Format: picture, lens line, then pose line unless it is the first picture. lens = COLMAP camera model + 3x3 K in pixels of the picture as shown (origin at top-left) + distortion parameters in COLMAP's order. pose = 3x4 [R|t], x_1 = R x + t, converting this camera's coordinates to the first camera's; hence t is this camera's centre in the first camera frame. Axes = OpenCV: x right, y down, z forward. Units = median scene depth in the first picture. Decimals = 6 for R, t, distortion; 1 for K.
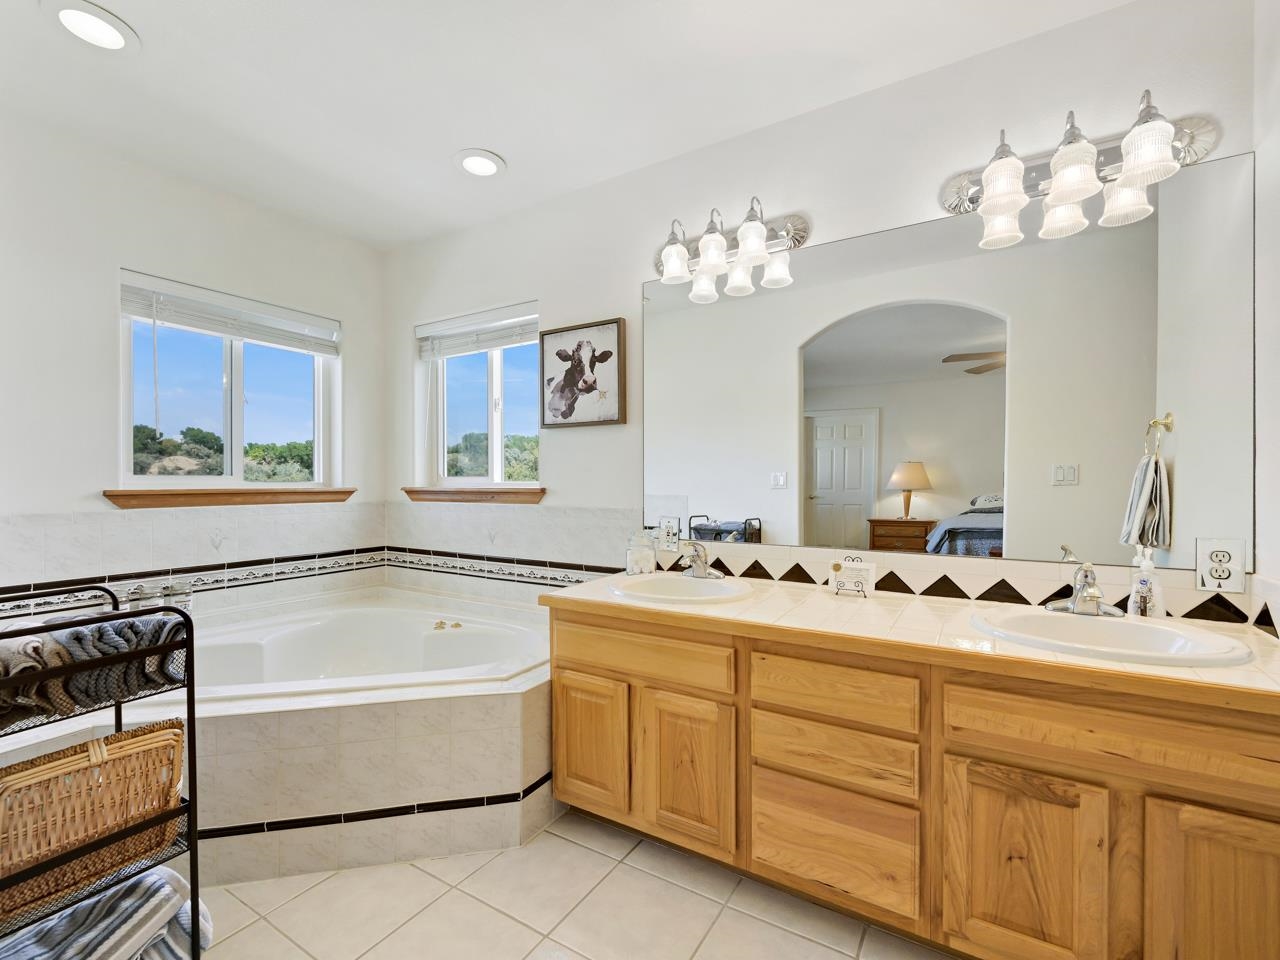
lens RADIAL K [[569.5, 0, 645.3], [0, 569.5, 483.2], [0, 0, 1]] dist [-0.007060, 0.001552]
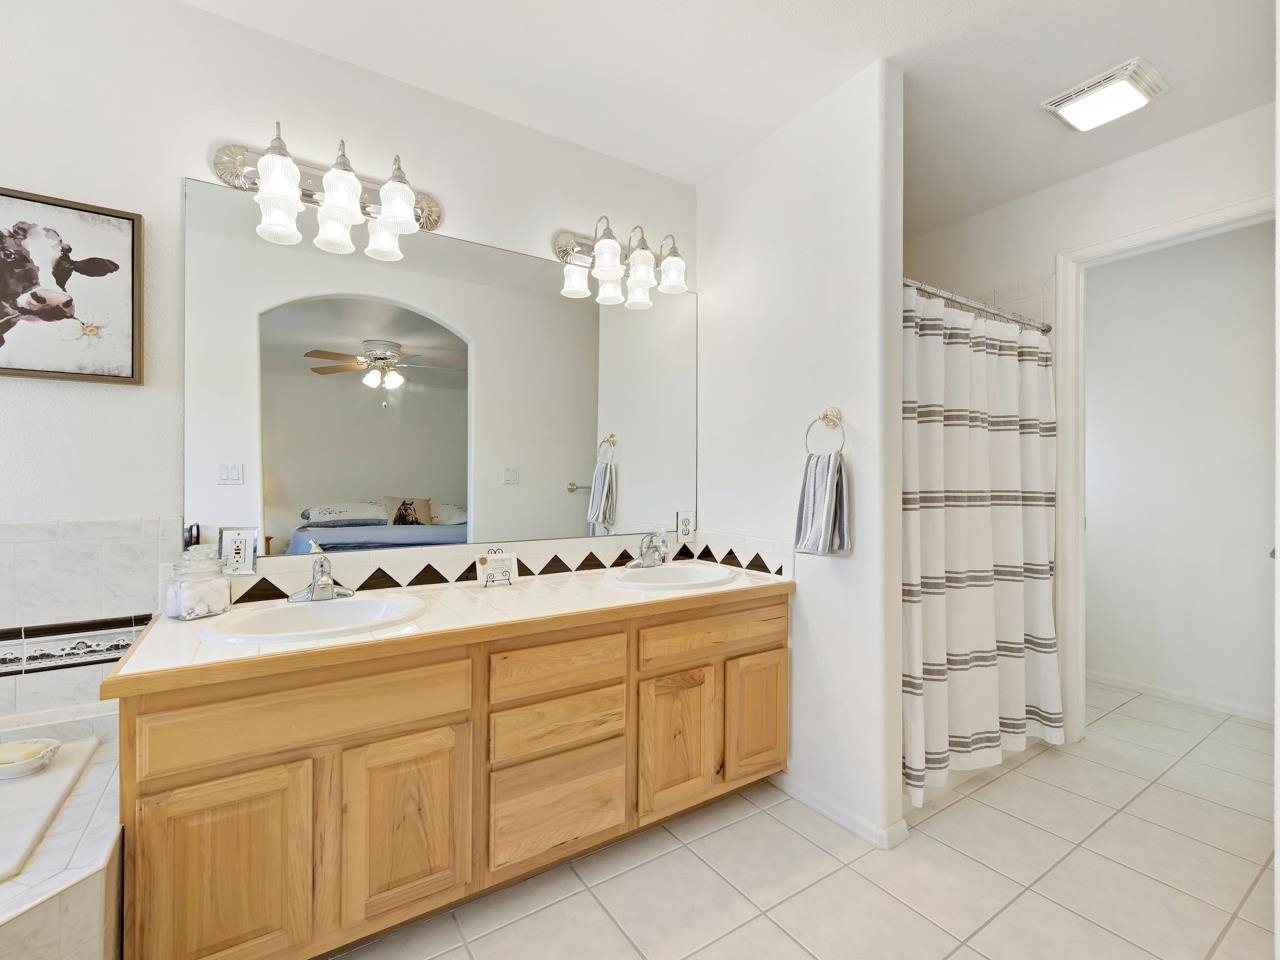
lens RADIAL K [[569.5, 0, 647.6], [0, 569.5, 474.7], [0, 0, 1]] dist [-0.007060, 0.001552]
pose [[0.420359, 0.006042, 0.907338, -0.505821], [-0.000693, 0.999980, -0.006337, -0.002376], [-0.907358, 0.002035, 0.420354, 0.314538]]
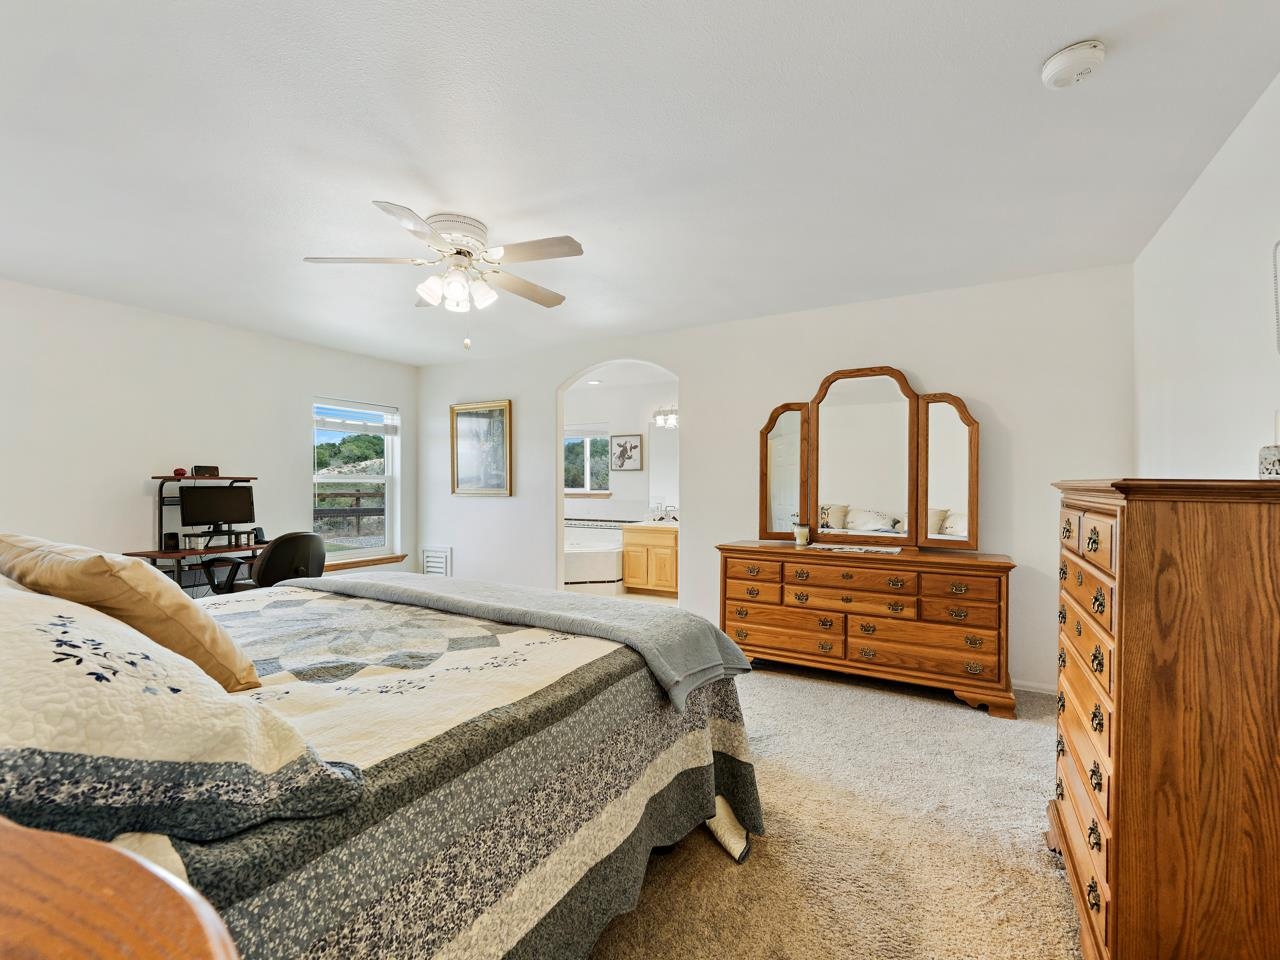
lens RADIAL K [[569.5, 0, 642.7], [0, 569.5, 486.2], [0, 0, 1]] dist [-0.007060, 0.001552]
pose [[0.999504, 0.004887, 0.031101, -0.169725], [-0.004560, 0.999934, -0.010577, 0.005839], [-0.031151, 0.010430, 0.999460, -2.569379]]
